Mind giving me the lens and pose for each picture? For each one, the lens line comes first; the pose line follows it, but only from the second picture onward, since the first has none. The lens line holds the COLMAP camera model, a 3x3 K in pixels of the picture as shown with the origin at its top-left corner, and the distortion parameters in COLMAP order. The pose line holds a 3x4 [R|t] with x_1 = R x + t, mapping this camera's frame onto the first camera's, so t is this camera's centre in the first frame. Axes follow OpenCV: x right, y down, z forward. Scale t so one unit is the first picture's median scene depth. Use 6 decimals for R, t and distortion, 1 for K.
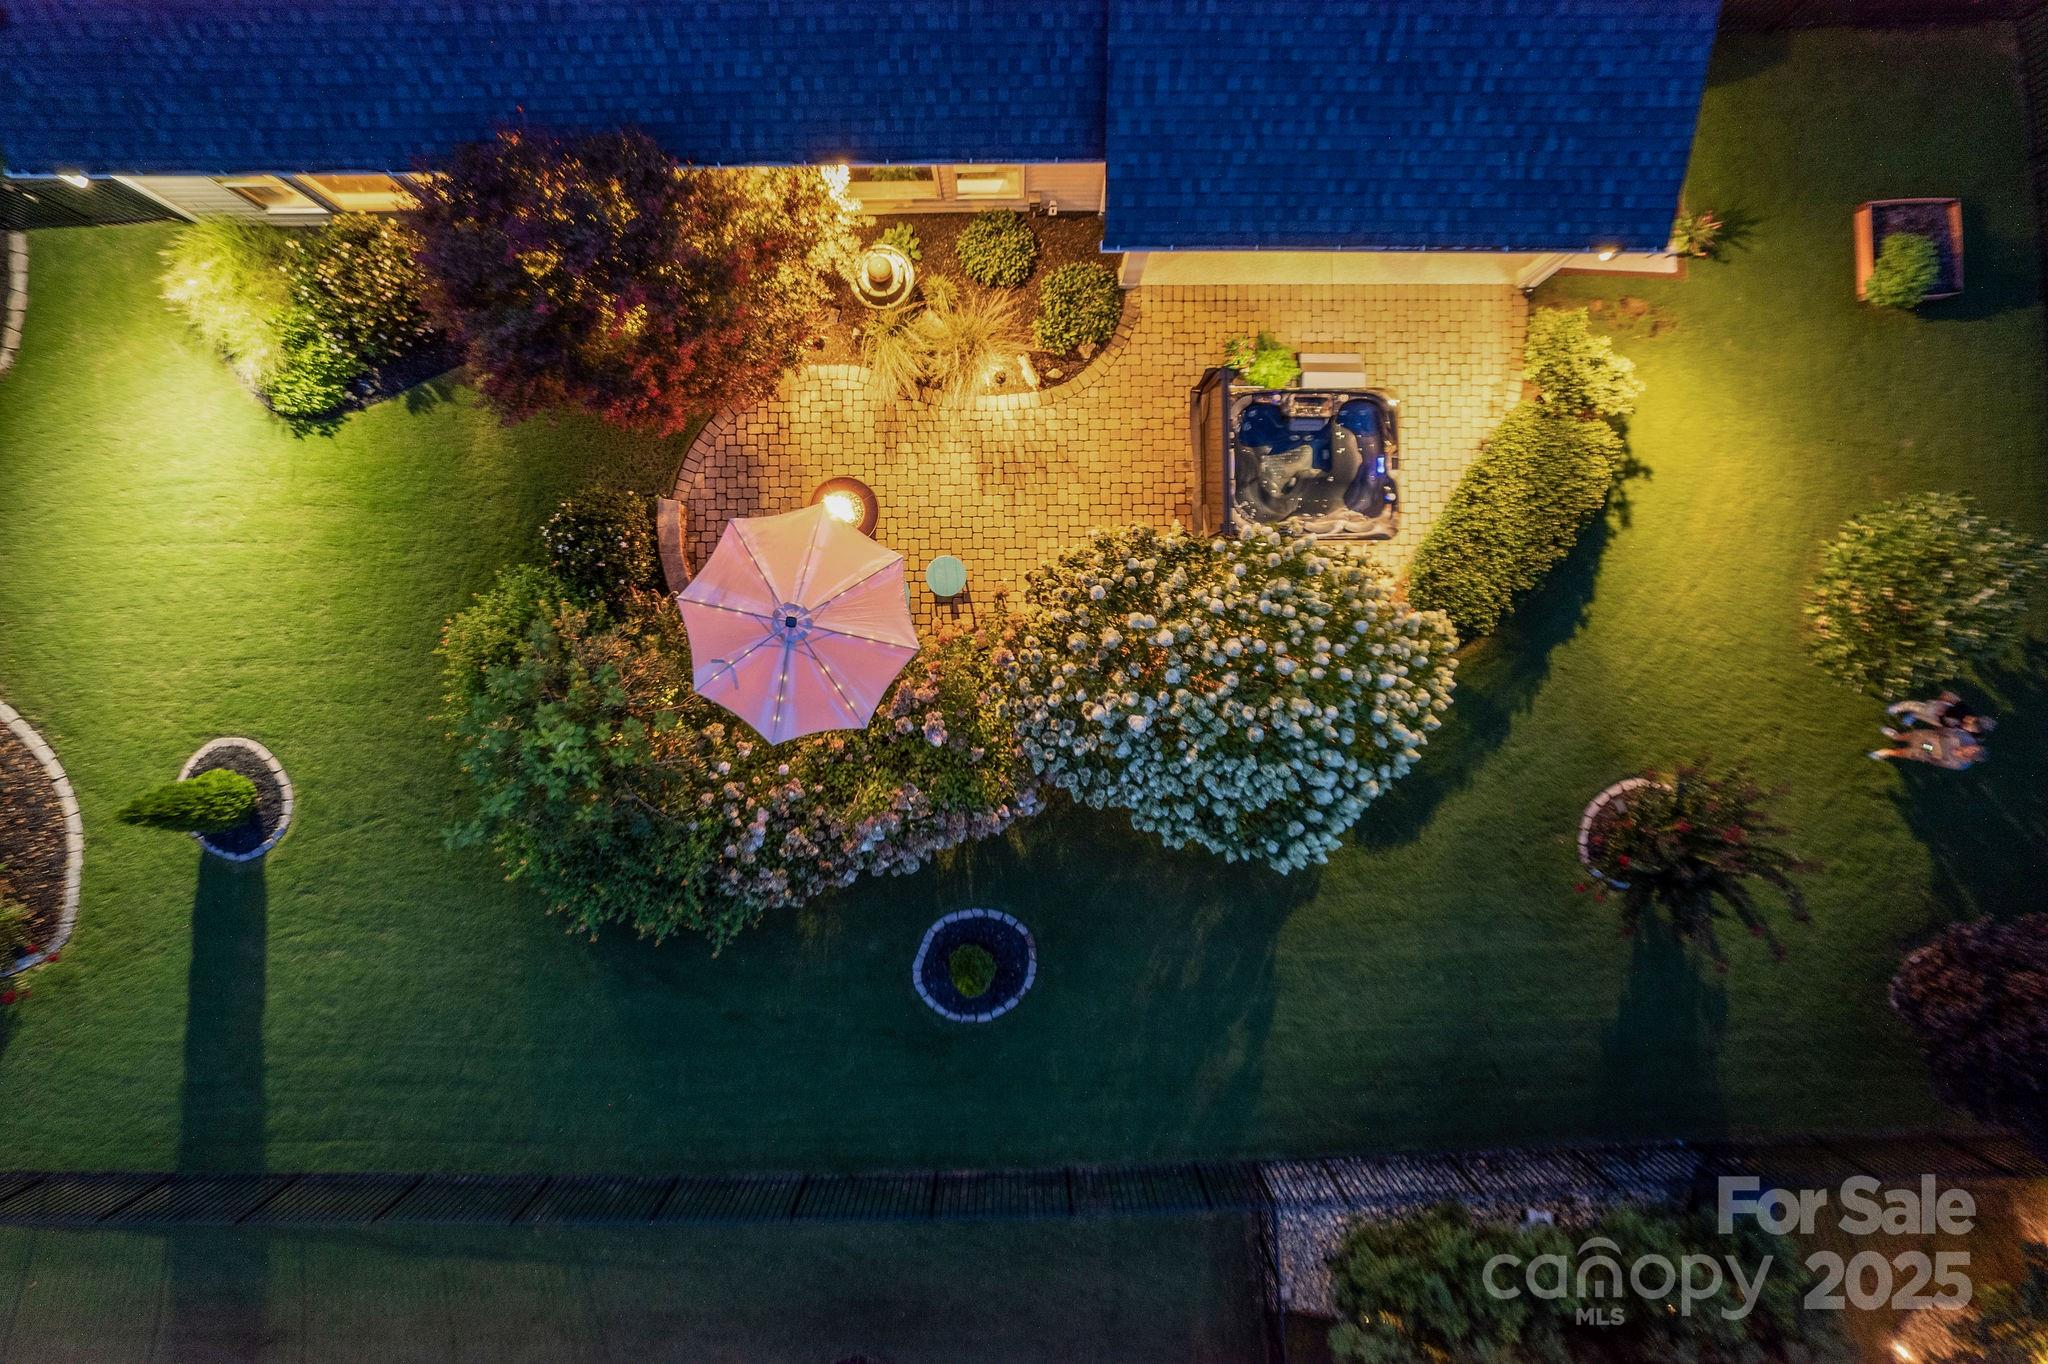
lens RADIAL K [[1314.8, 0, 1024.0], [0, 1314.8, 682.0], [0, 0, 1]] dist [-0.077723, 0.069813]
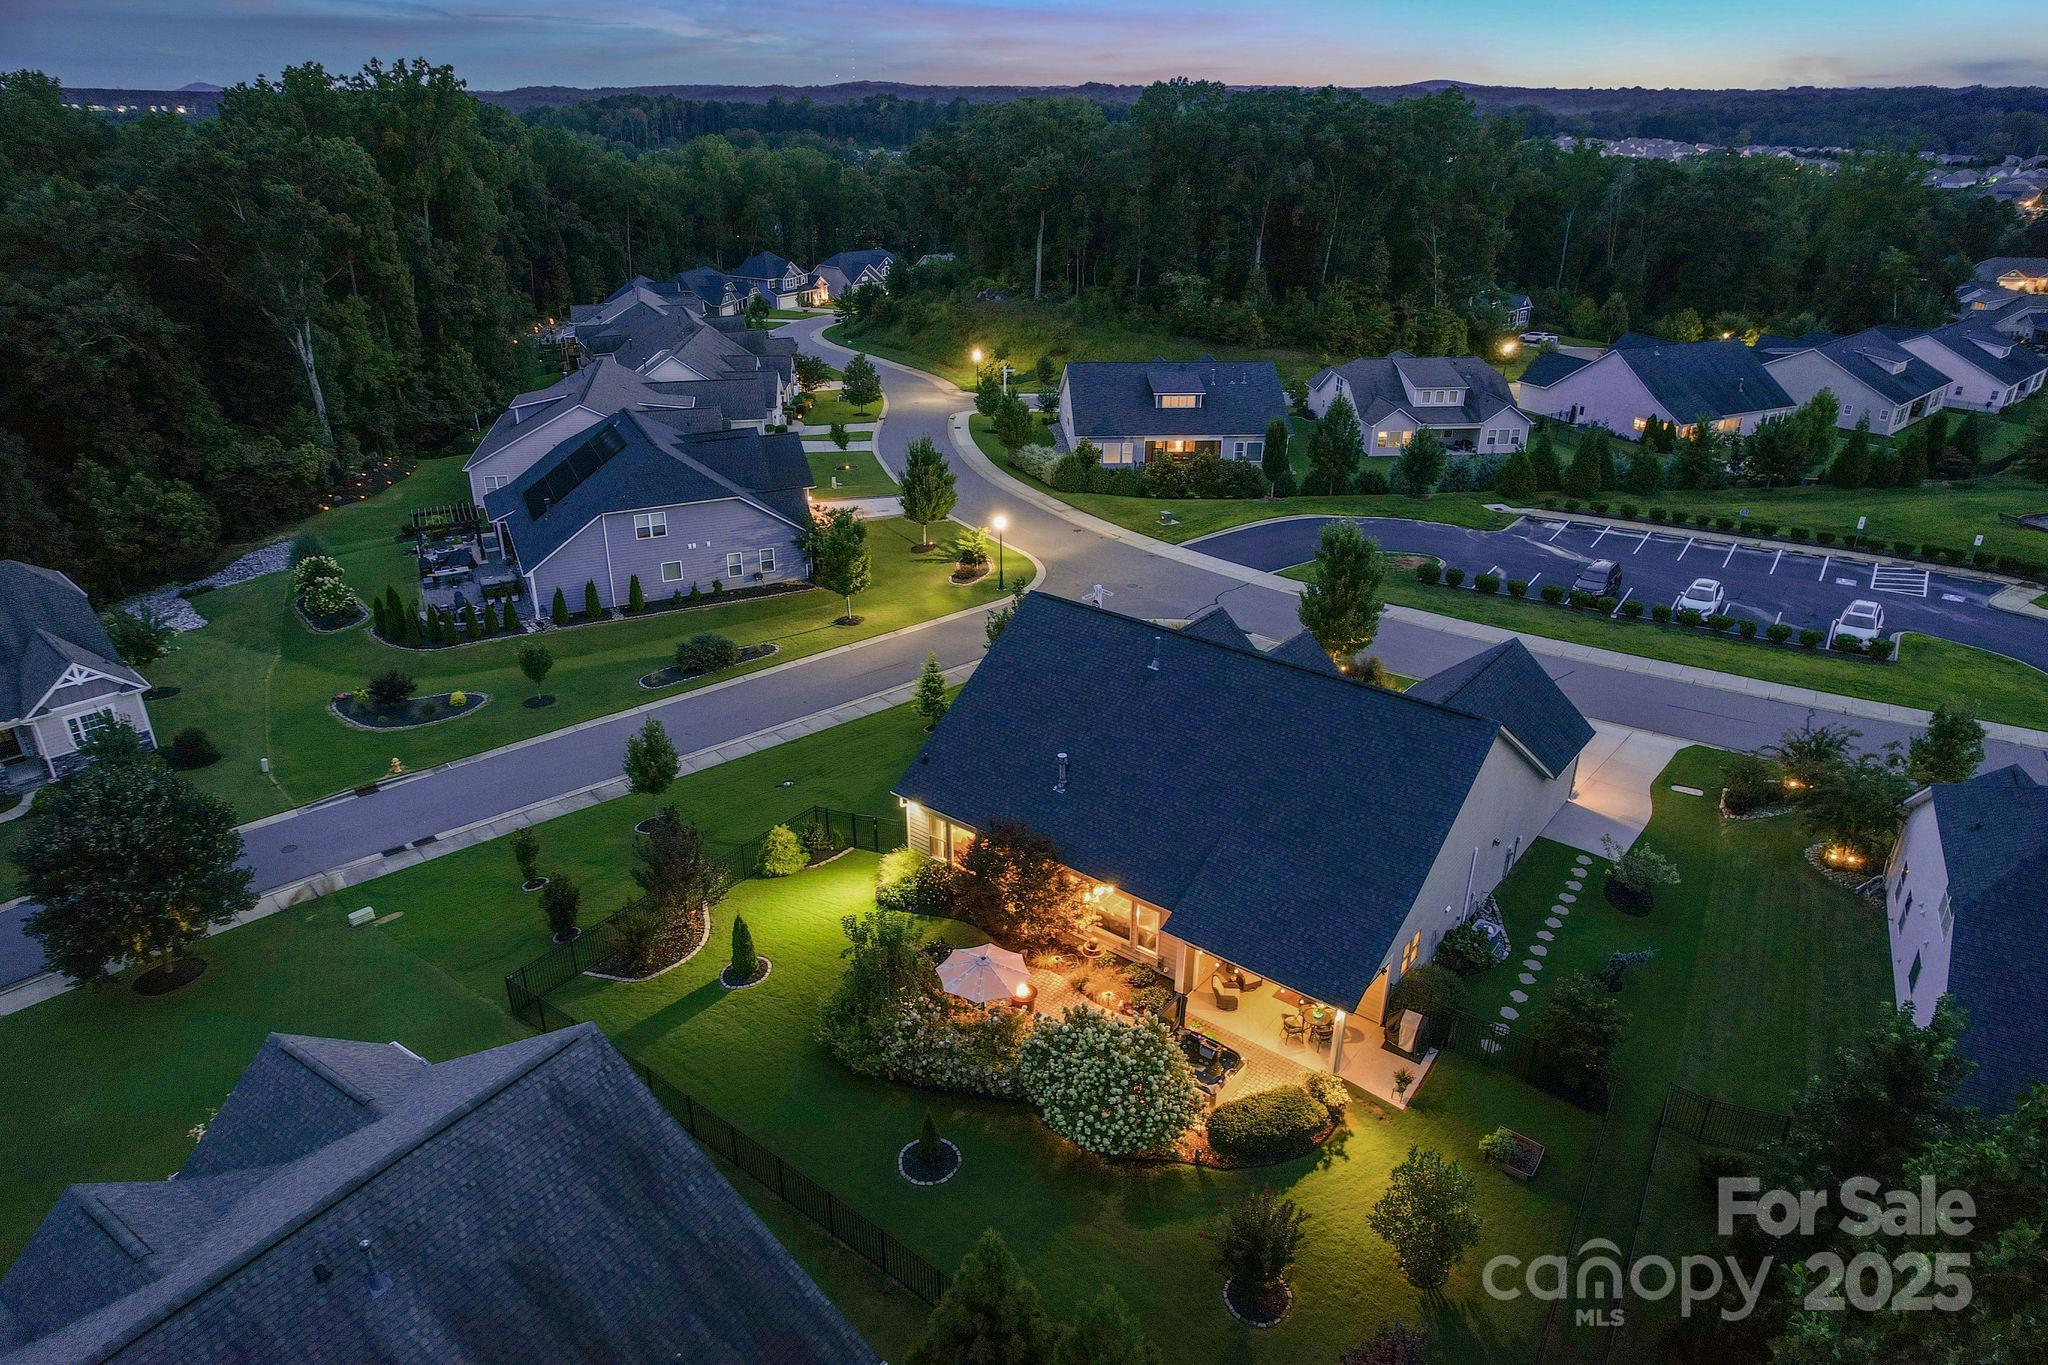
lens RADIAL K [[1314.8, 0, 1024.0], [0, 1314.8, 682.5], [0, 0, 1]] dist [-0.077723, 0.069813]
pose [[0.778388, 0.262763, -0.570147, 1.044634], [-0.627584, 0.302827, -0.717240, 1.369616], [-0.015808, 0.916107, 0.400623, -0.472003]]
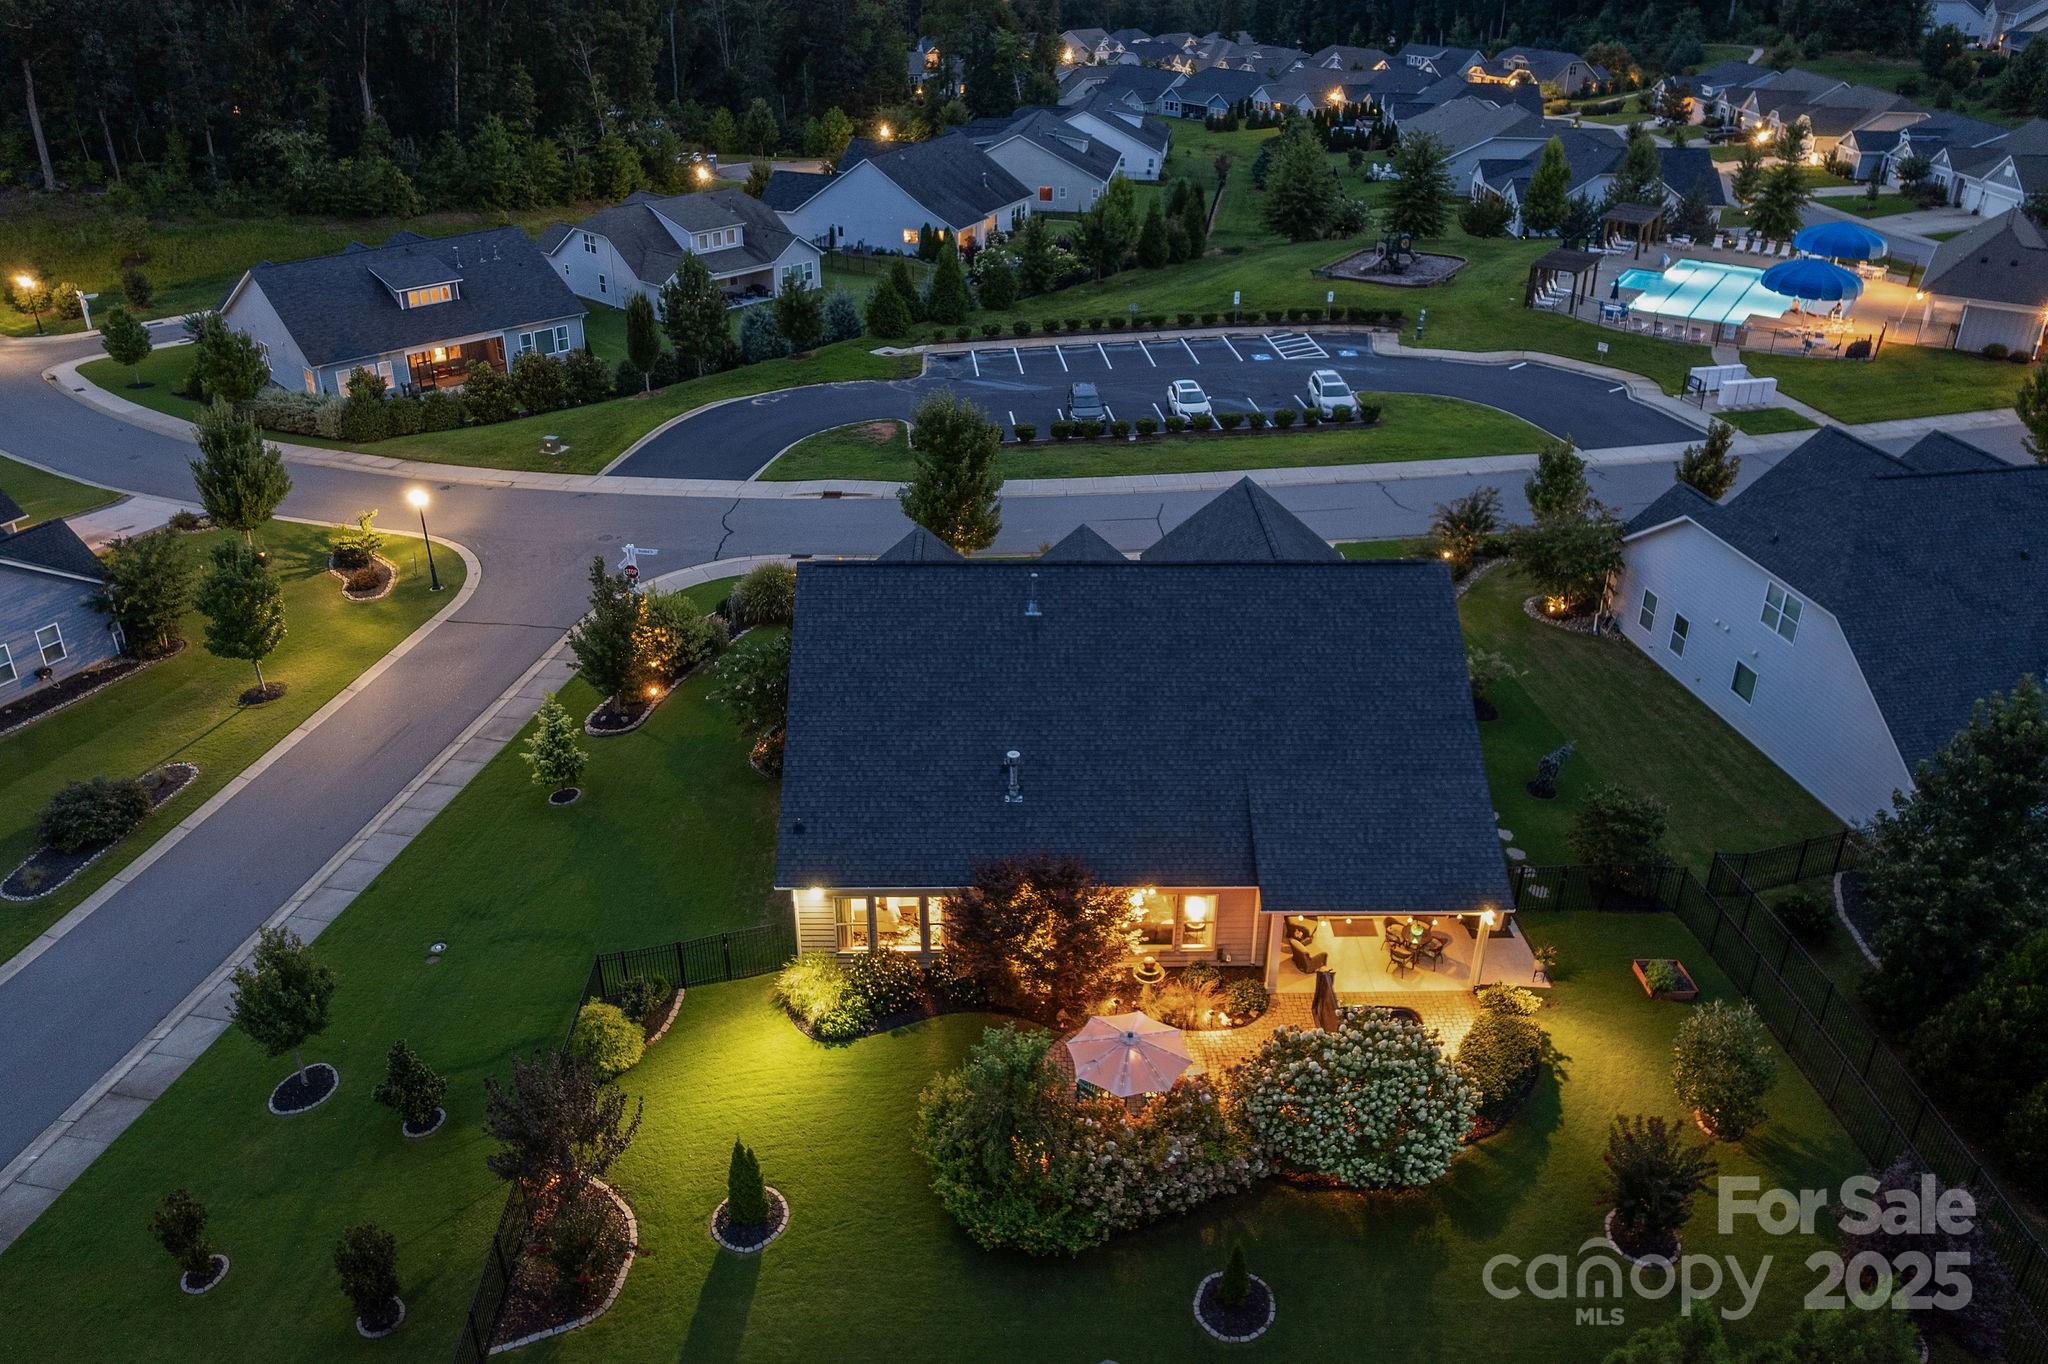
lens RADIAL K [[1544.8, 0, 1024.9], [0, 1544.8, 618.6], [0, 0, 1]] dist [-0.082942, 0.071330]
pose [[0.999957, 0.000180, 0.009308, -0.303303], [0.008382, 0.417686, -0.908553, 1.518666], [-0.004051, 0.908592, 0.417666, -0.454028]]
